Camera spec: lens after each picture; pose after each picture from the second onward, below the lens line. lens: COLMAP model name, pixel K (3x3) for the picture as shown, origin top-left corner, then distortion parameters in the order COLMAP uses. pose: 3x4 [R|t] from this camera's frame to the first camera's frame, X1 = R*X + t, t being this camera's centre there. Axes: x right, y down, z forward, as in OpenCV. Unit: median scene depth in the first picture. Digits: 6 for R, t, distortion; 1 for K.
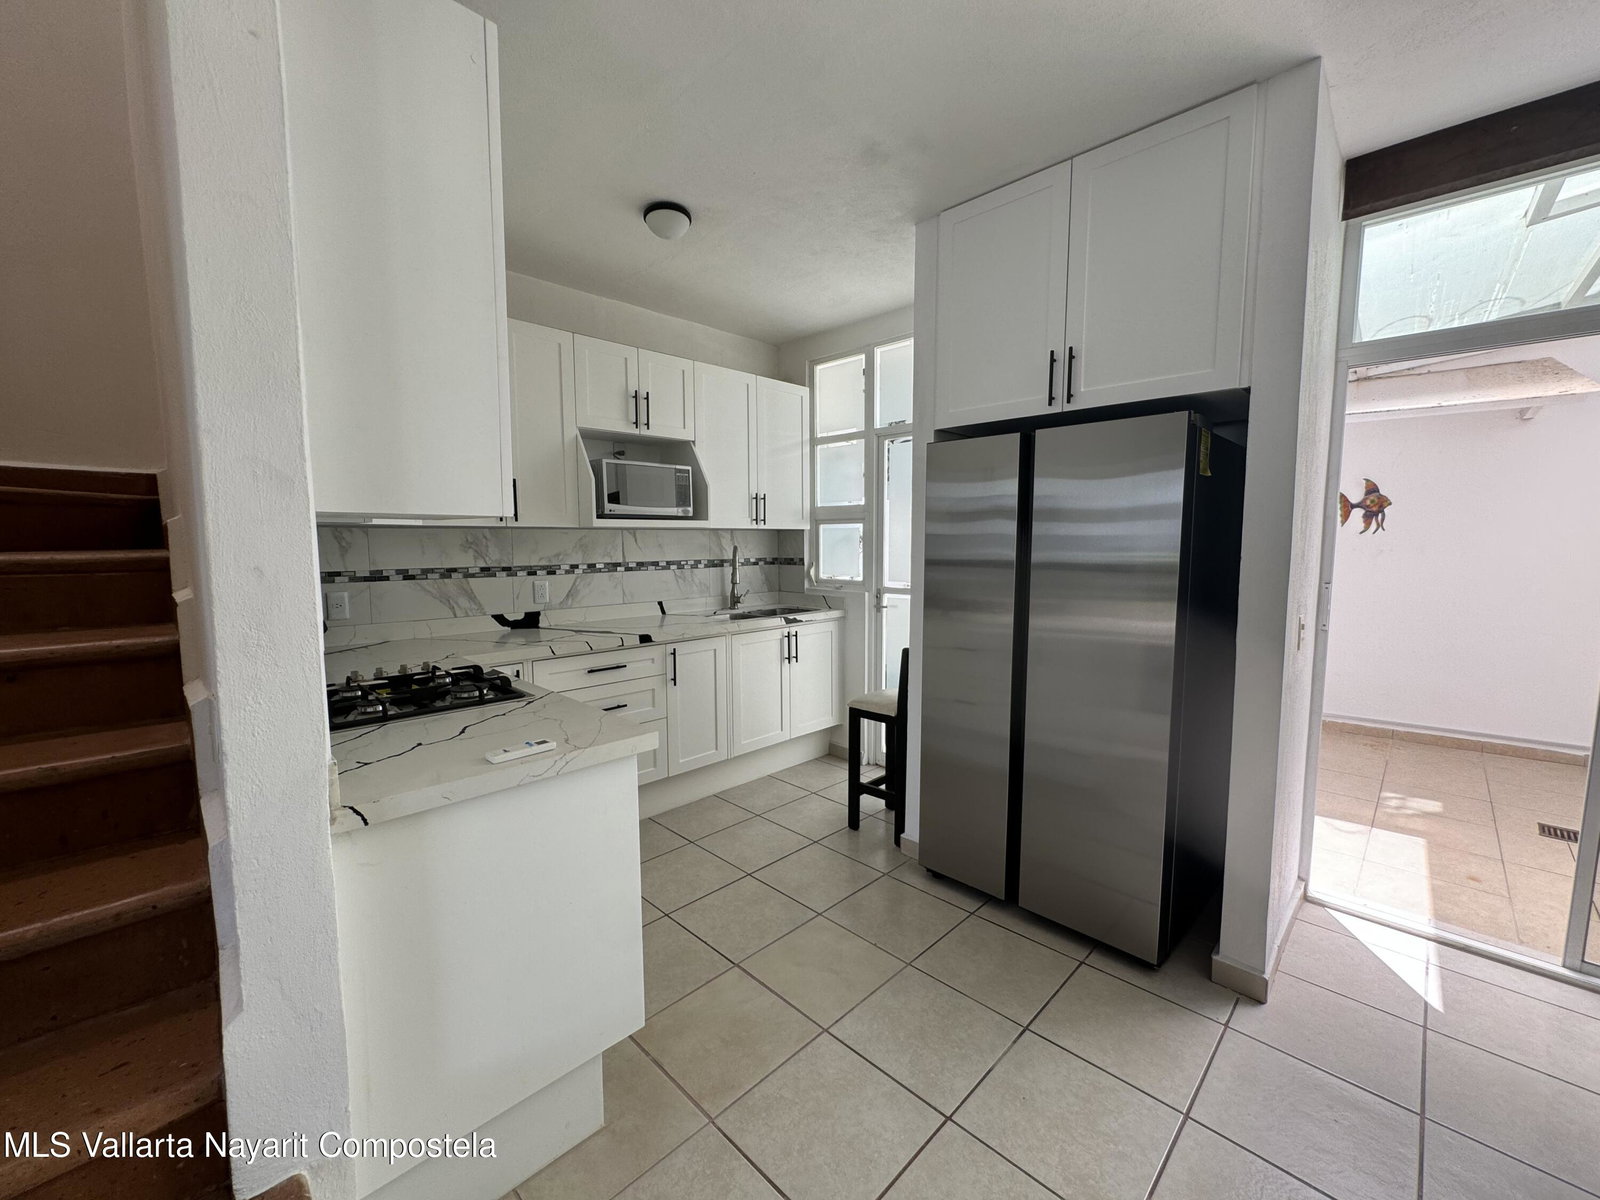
lens RADIAL K [[644.4, 0, 804.7], [0, 644.4, 593.1], [0, 0, 1]] dist [0.000779, 0.000077]
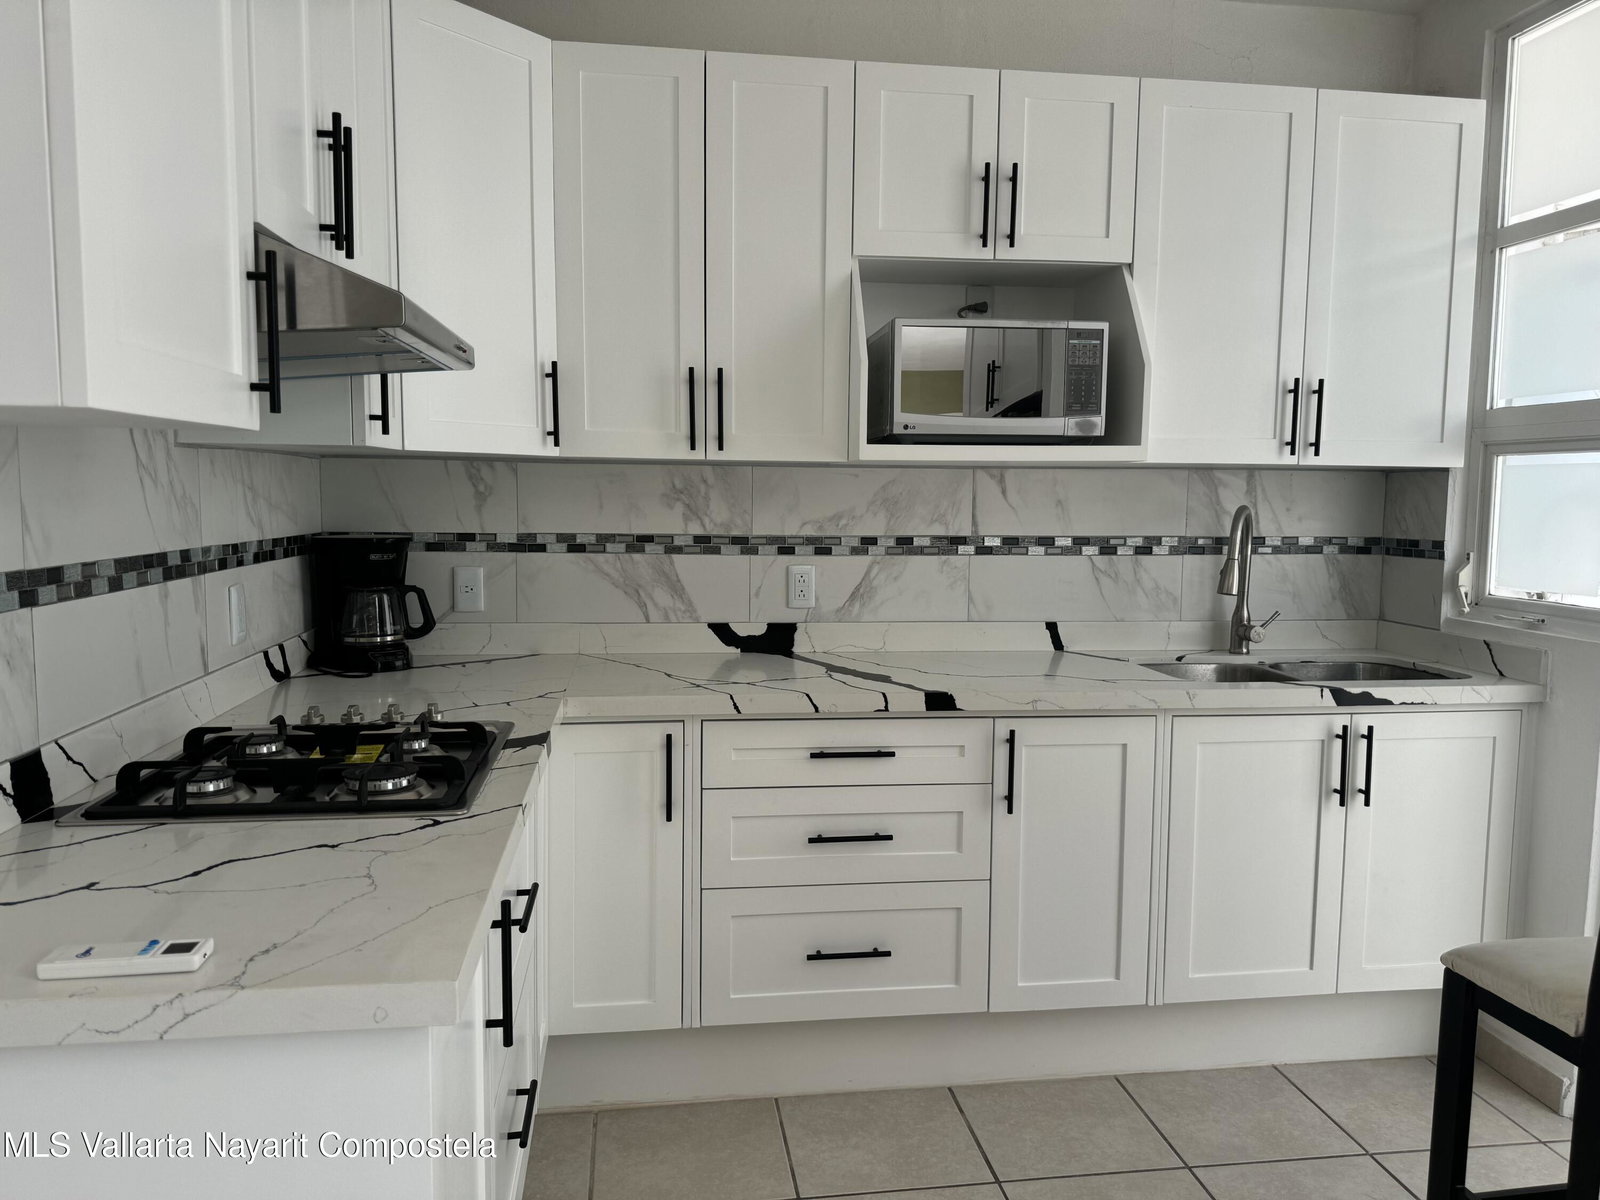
lens RADIAL K [[1120.8, 0, 800.0], [0, 1120.8, 600.0], [0, 0, 1]] dist [0.117813, -0.164473]
pose [[0.793834, 0.068369, -0.604279, 0.136721], [-0.064379, 0.997525, 0.028287, -0.015976], [0.604717, 0.016447, 0.796270, 0.258651]]
